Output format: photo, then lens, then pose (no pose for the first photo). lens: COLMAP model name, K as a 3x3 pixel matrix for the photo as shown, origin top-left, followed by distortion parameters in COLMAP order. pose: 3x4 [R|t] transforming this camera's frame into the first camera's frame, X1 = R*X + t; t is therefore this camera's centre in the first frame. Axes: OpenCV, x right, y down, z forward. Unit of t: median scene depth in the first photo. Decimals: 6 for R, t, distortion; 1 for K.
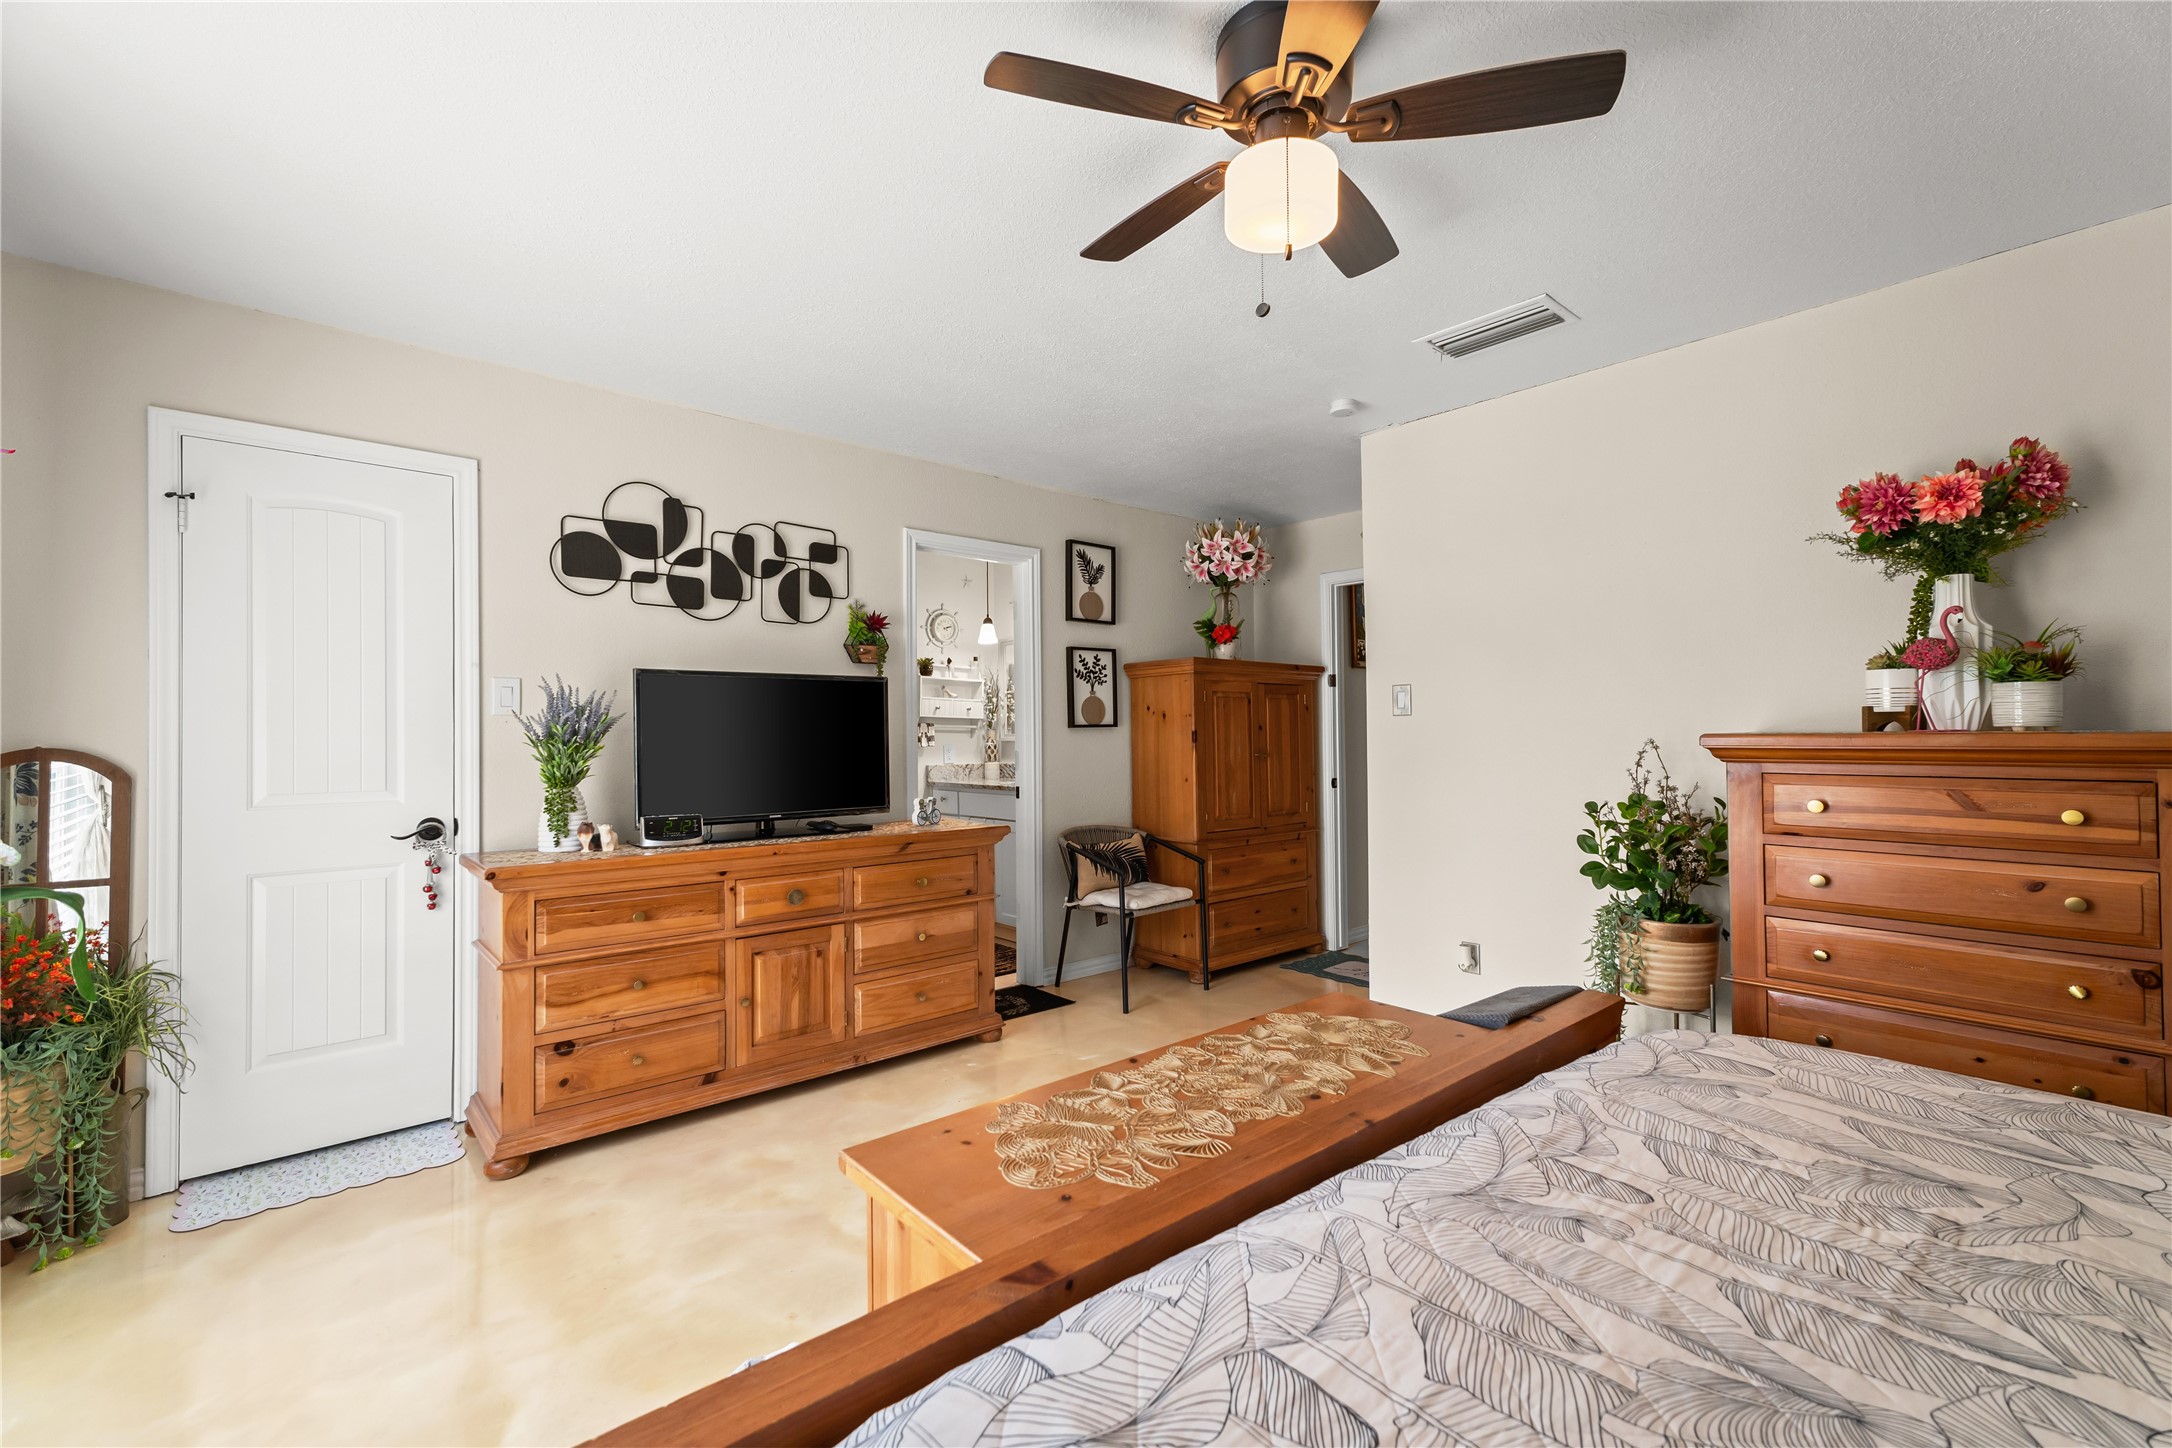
lens RADIAL K [[942.1, 0, 1092.9], [0, 942.1, 725.5], [0, 0, 1]] dist [0.004524, -0.000696]
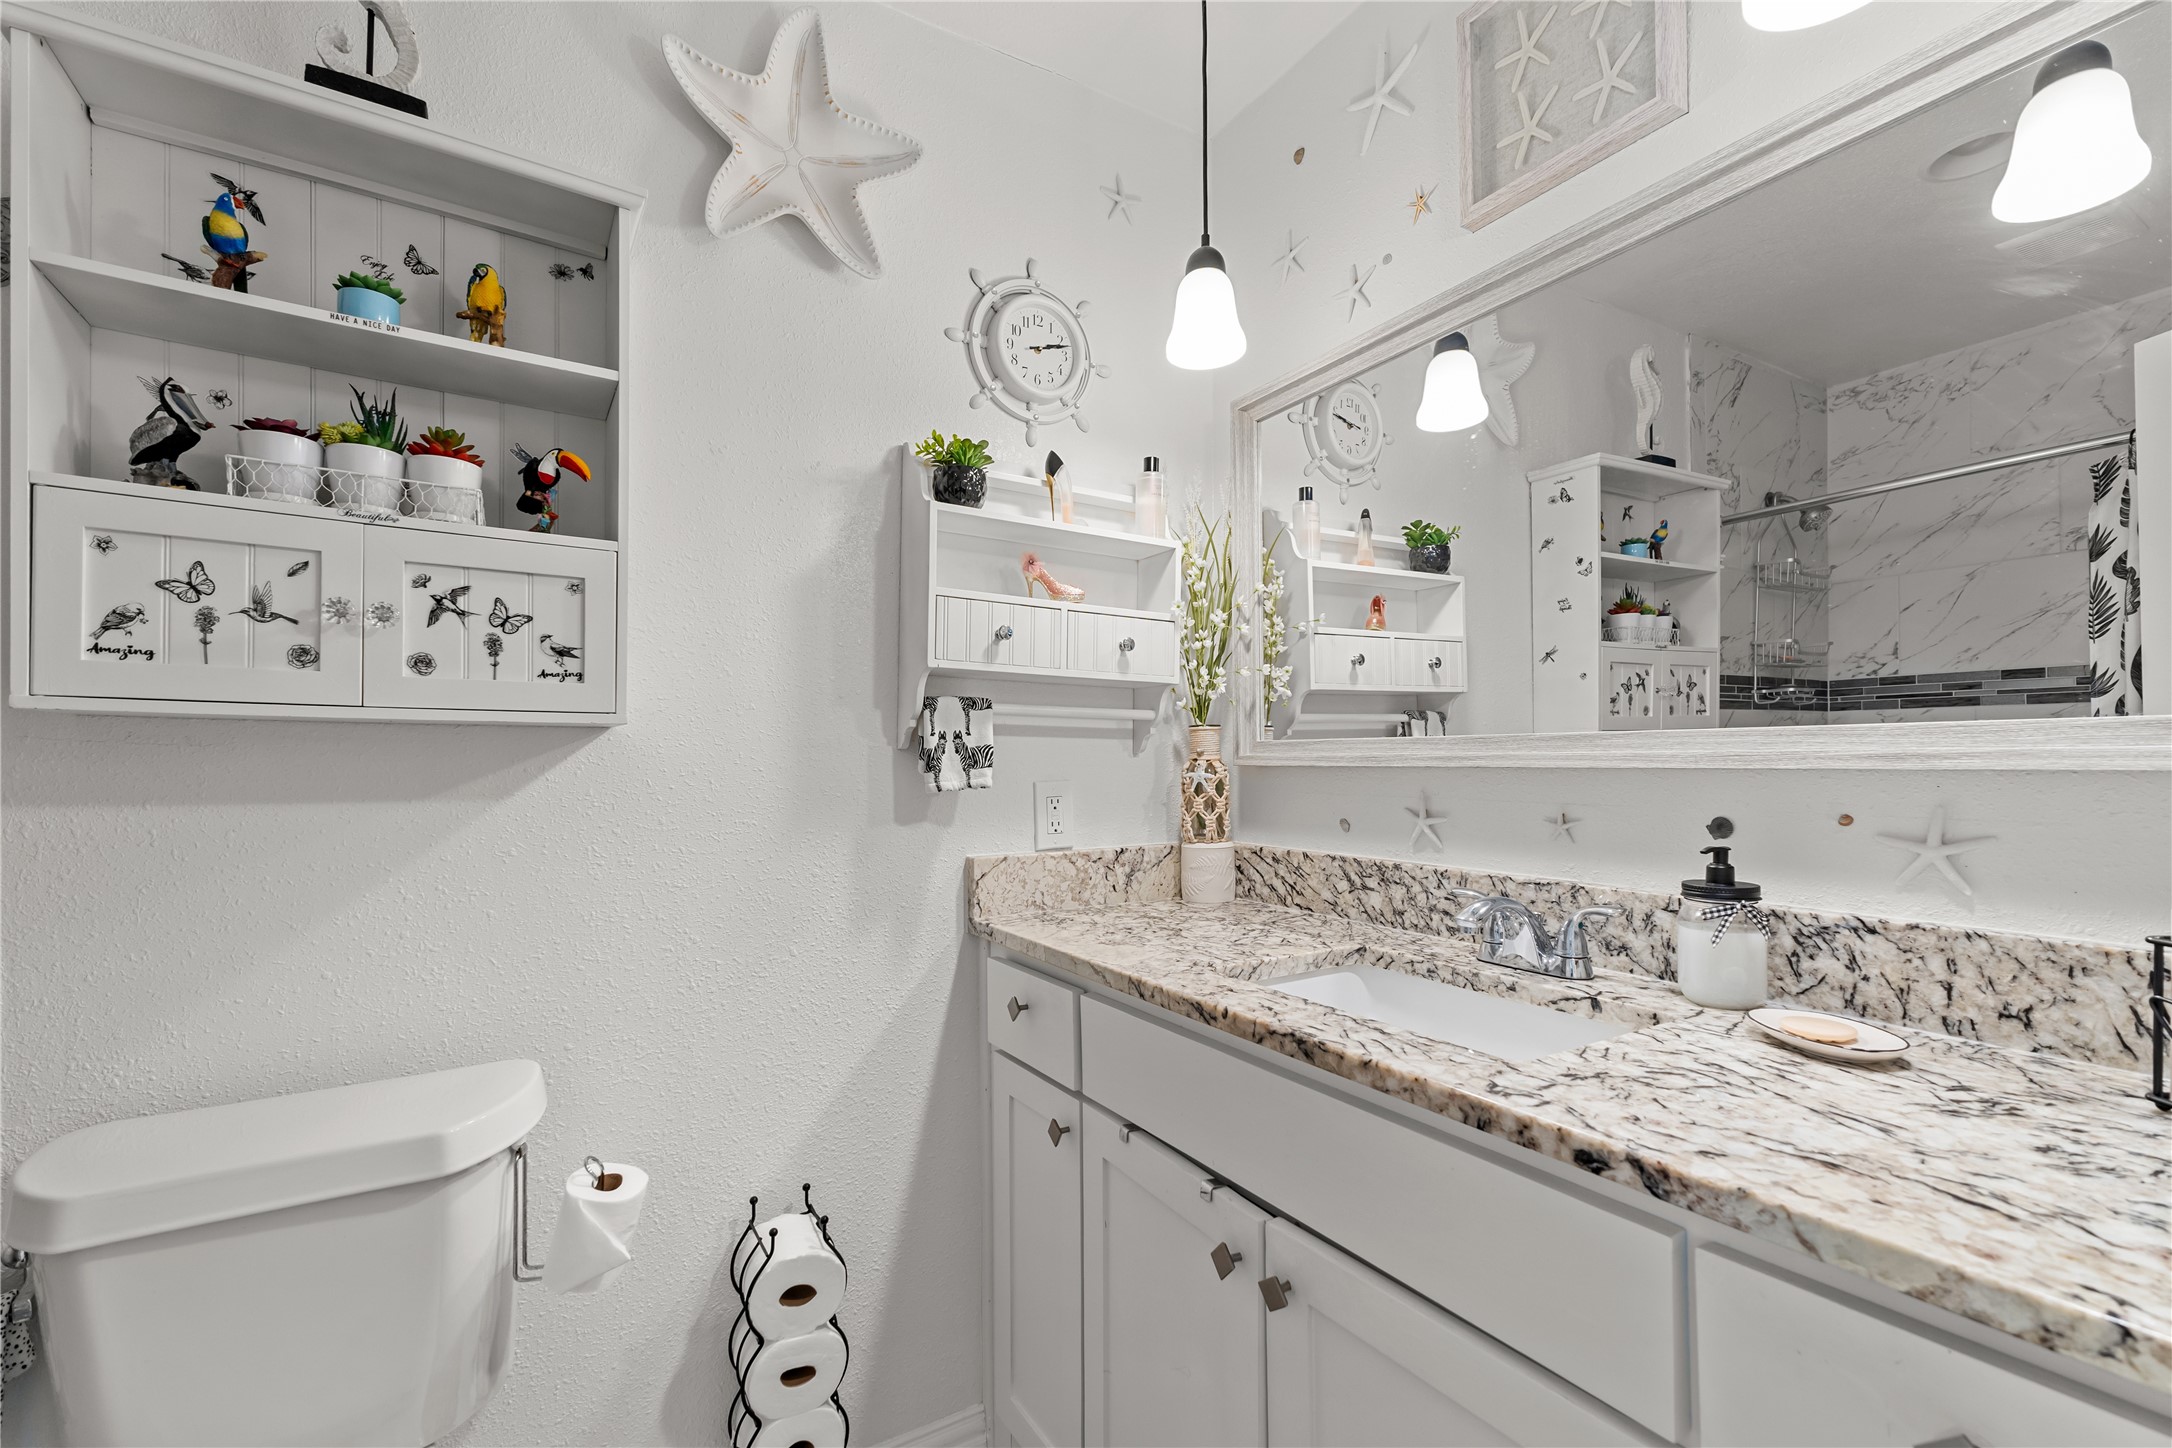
lens RADIAL K [[942.1, 0, 1090.2], [0, 942.1, 731.2], [0, 0, 1]] dist [0.004524, -0.000696]
pose [[0.985738, -0.000878, -0.168285, -0.097576], [-0.000798, 0.999951, -0.009894, 0.009185], [0.168285, 0.009888, 0.985689, 0.740258]]
